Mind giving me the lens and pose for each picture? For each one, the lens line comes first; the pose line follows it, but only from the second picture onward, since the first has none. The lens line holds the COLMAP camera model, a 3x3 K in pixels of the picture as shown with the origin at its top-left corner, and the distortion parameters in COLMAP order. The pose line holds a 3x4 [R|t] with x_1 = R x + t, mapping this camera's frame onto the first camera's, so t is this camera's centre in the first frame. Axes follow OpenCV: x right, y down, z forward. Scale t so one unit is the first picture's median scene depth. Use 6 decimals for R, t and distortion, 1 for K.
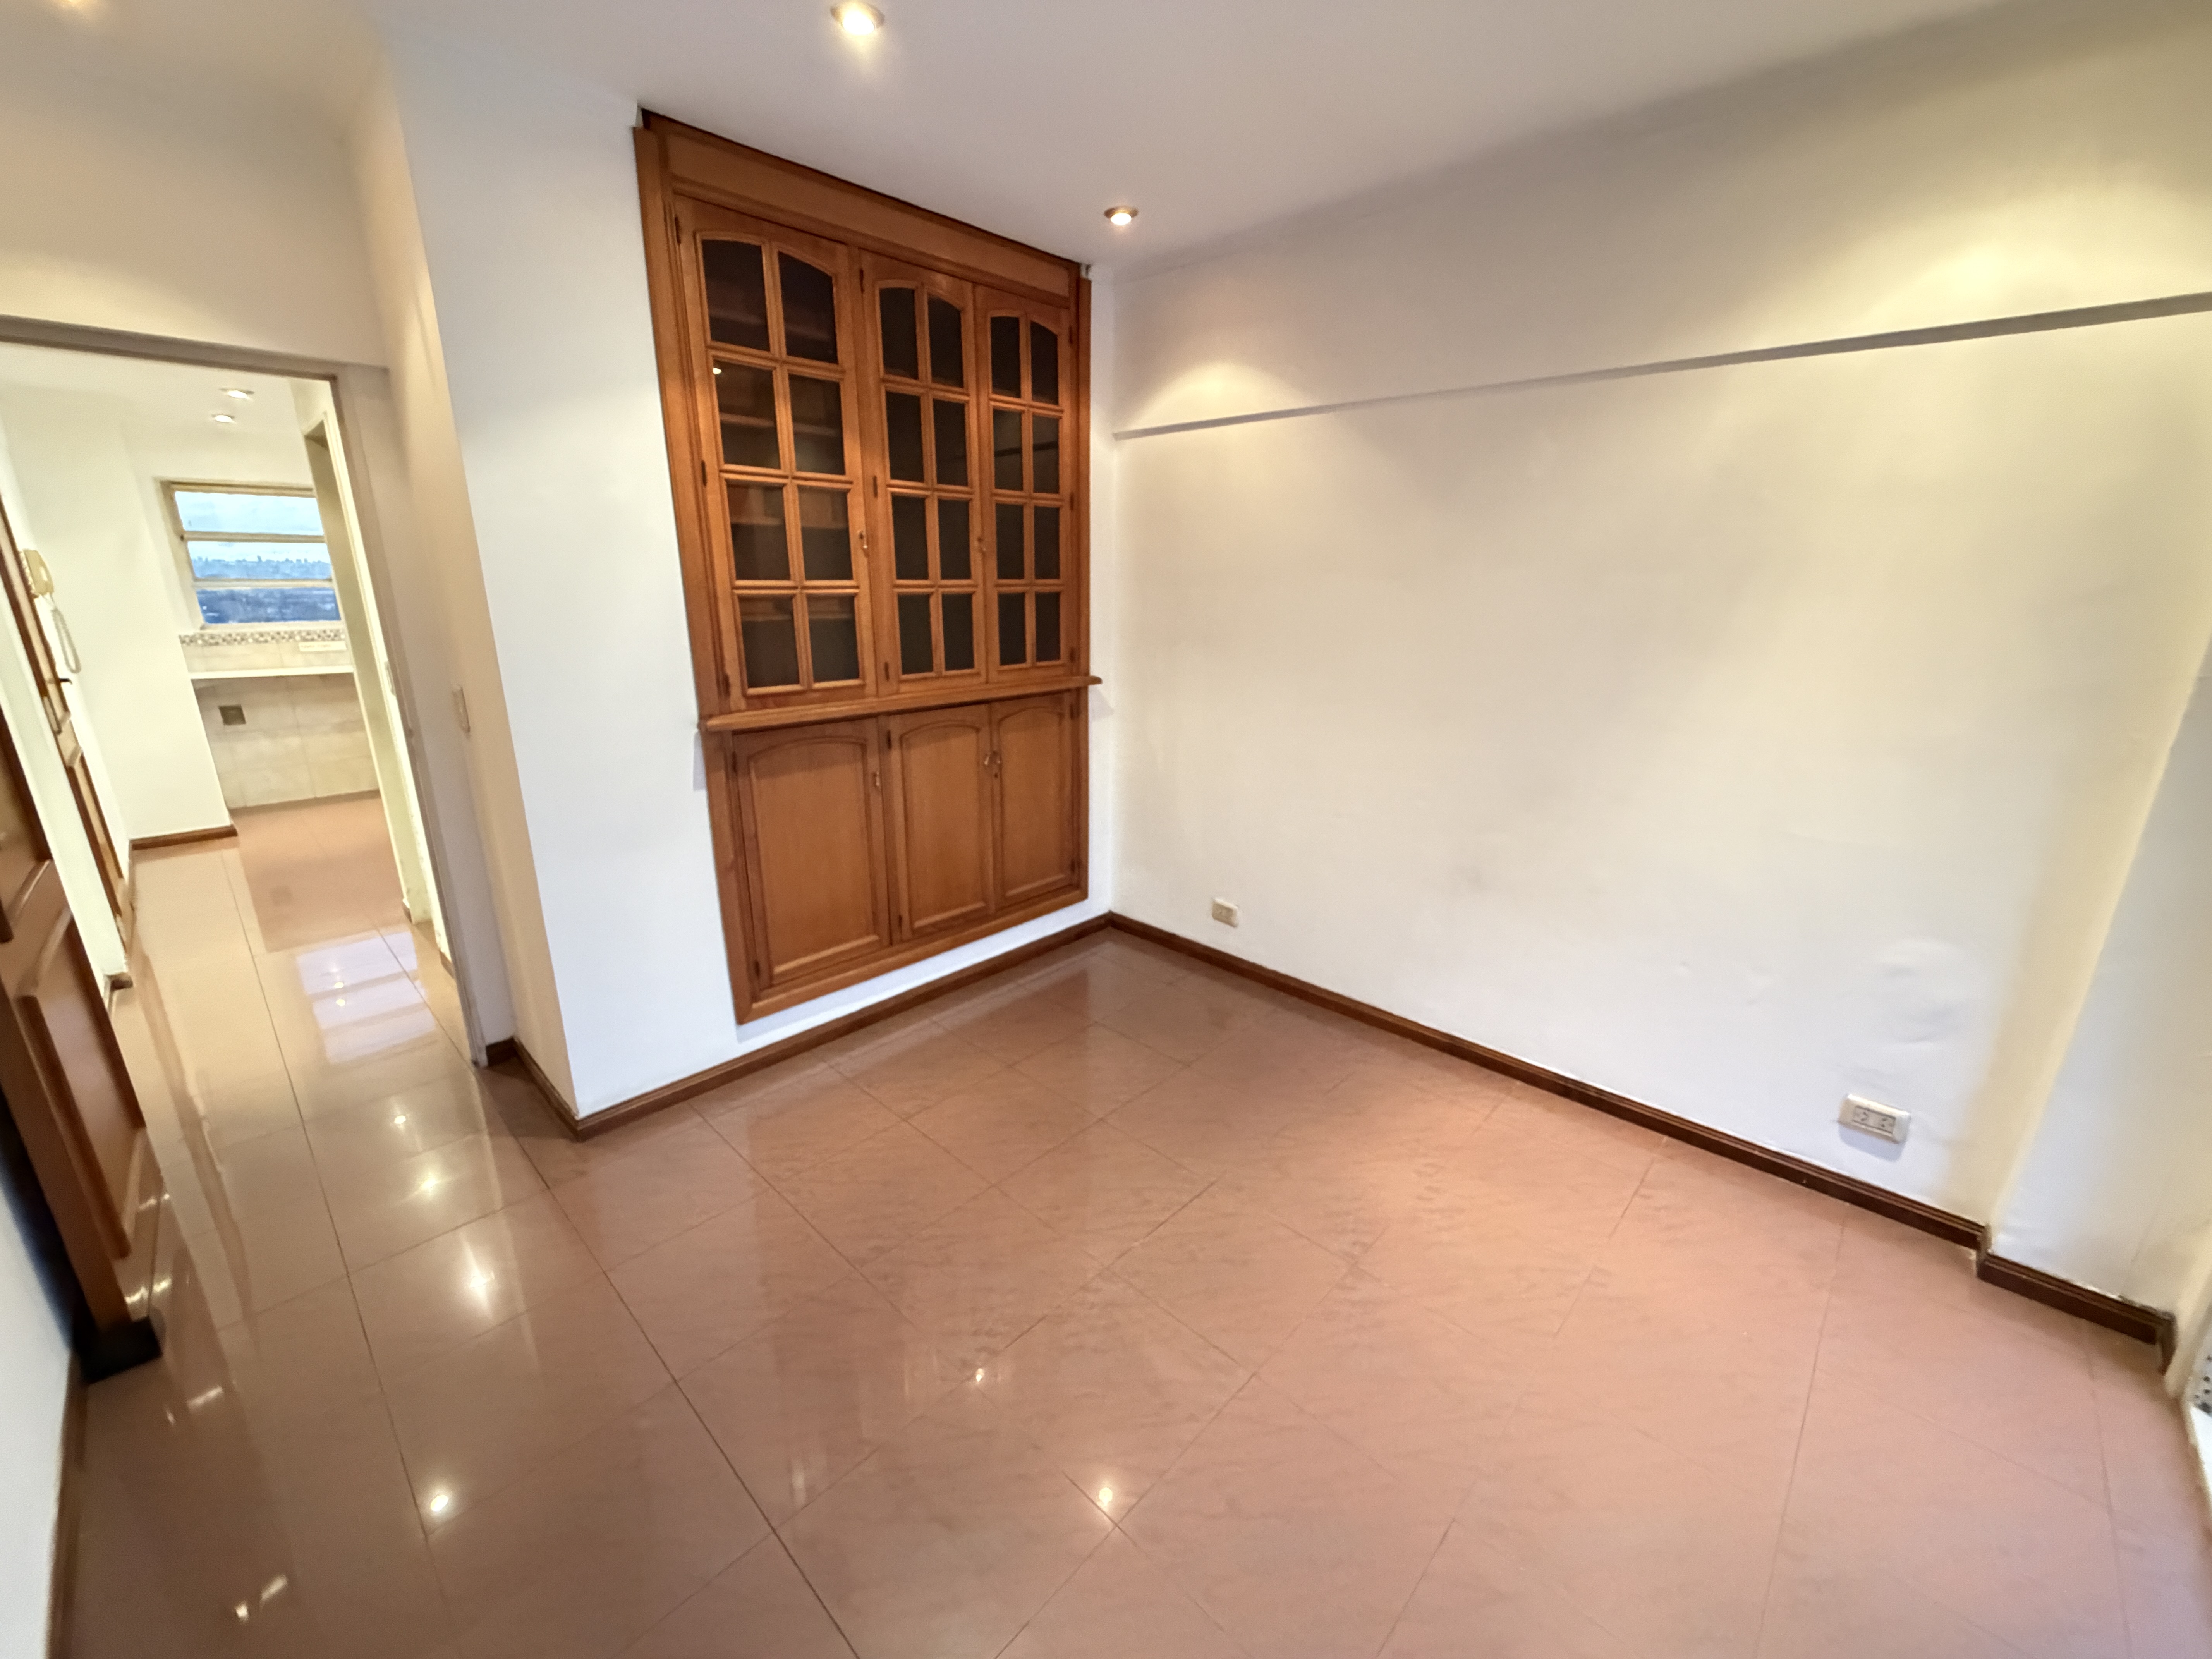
lens RADIAL K [[879.0, 0, 1098.1], [0, 879.0, 832.9], [0, 0, 1]] dist [0.000738, 0.000093]
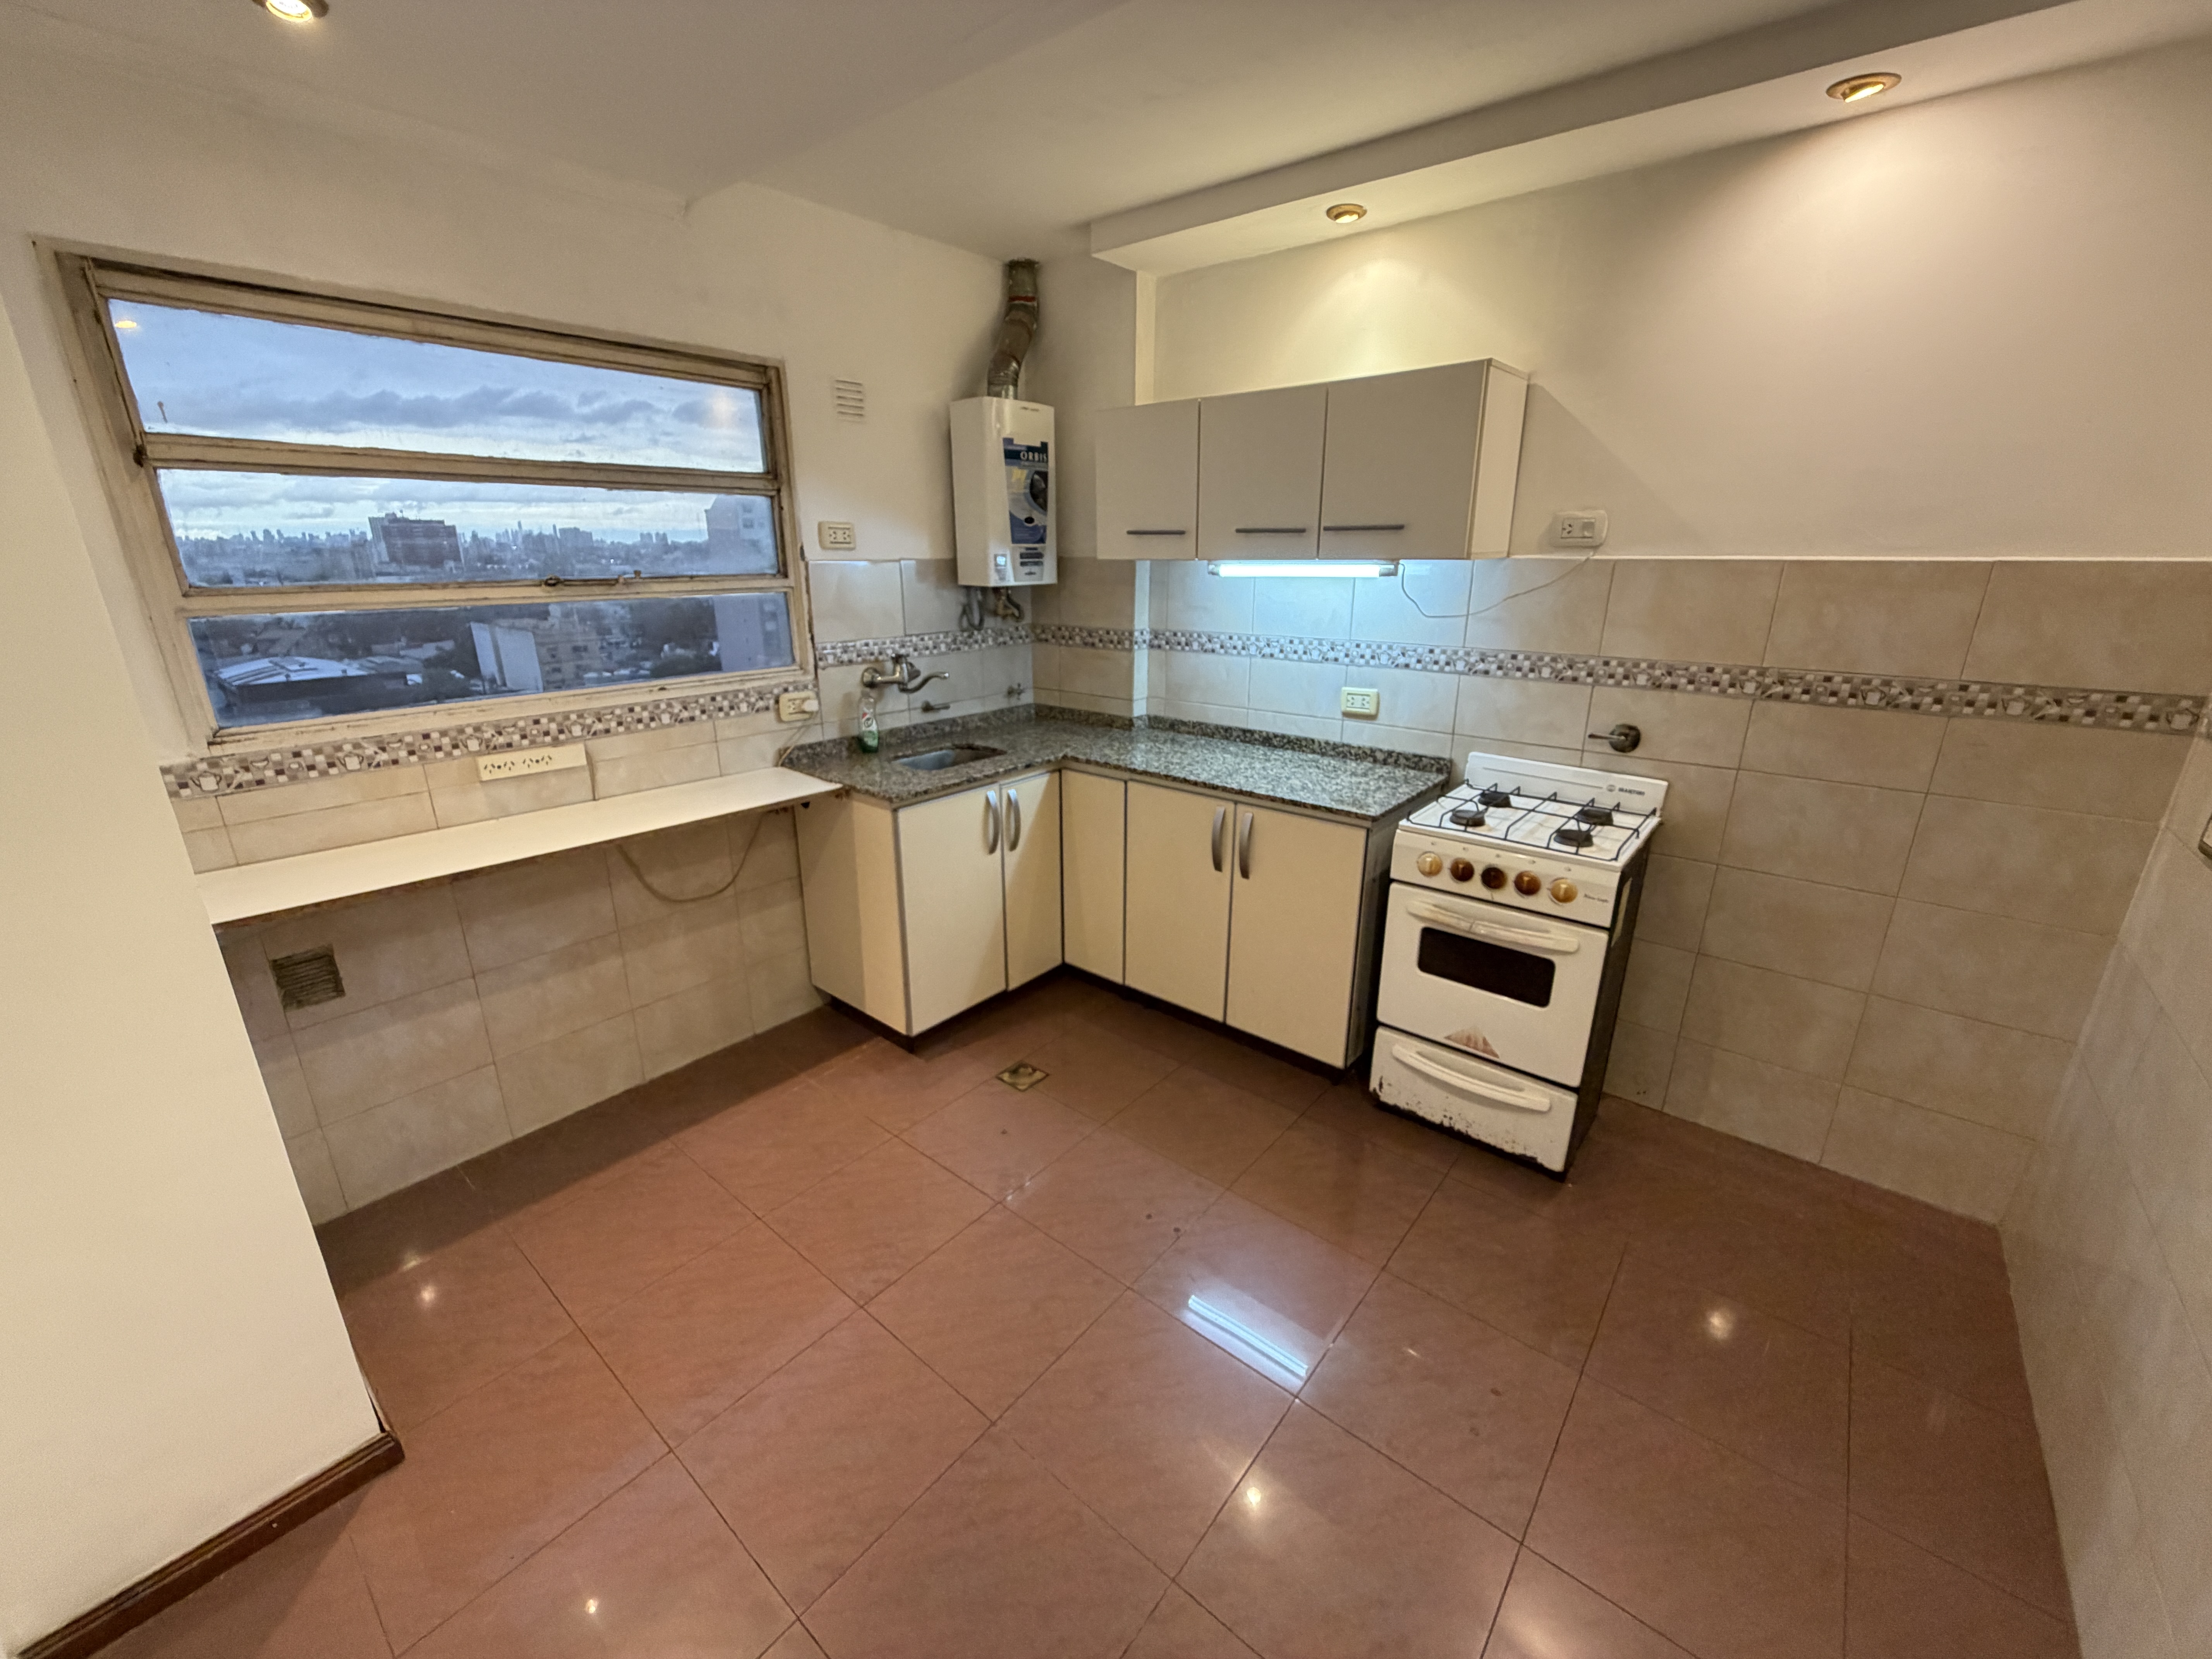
lens RADIAL K [[879.0, 0, 1112.5], [0, 879.0, 836.2], [0, 0, 1]] dist [0.000738, 0.000093]
pose [[0.996643, -0.035350, 0.073841, -0.698049], [0.033694, 0.999155, 0.023548, -0.190193], [-0.074611, -0.020981, 0.996992, 0.636311]]
